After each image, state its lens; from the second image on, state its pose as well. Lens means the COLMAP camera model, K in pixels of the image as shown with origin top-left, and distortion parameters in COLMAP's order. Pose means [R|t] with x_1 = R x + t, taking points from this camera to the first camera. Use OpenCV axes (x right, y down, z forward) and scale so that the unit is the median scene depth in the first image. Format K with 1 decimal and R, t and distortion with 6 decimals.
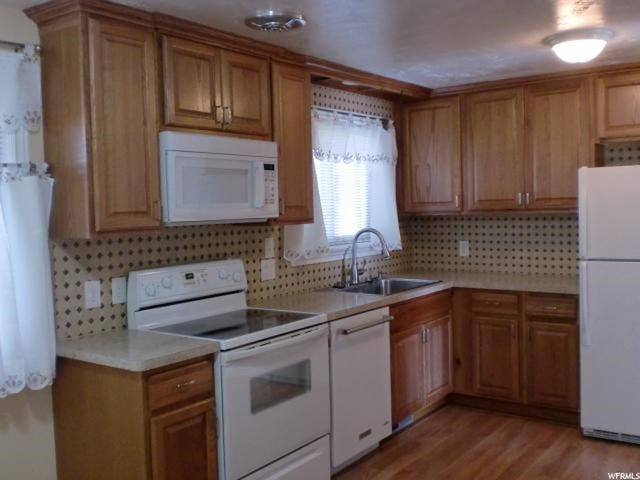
lens RADIAL K [[661.9, 0, 319.5], [0, 661.9, 238.7], [0, 0, 1]] dist [0.028768, 0.000000]
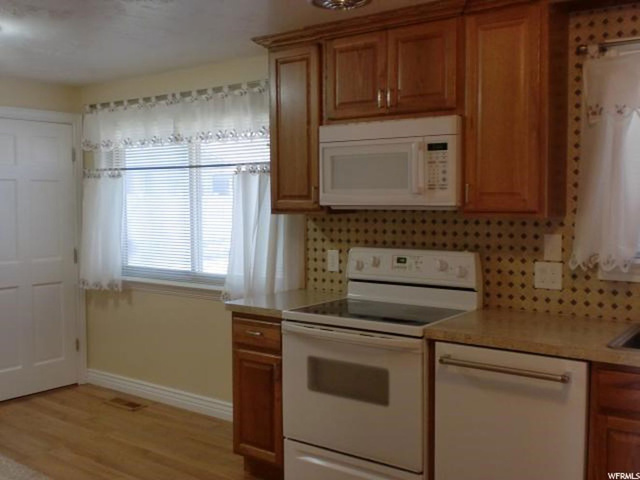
lens RADIAL K [[661.9, 0, 319.5], [0, 661.9, 240.7], [0, 0, 1]] dist [0.028768, 0.000000]
pose [[-0.014897, 0.091409, -0.995702, 0.830738], [-0.046139, 0.994689, 0.092006, -0.062212], [0.998824, 0.047311, -0.010600, 0.905632]]
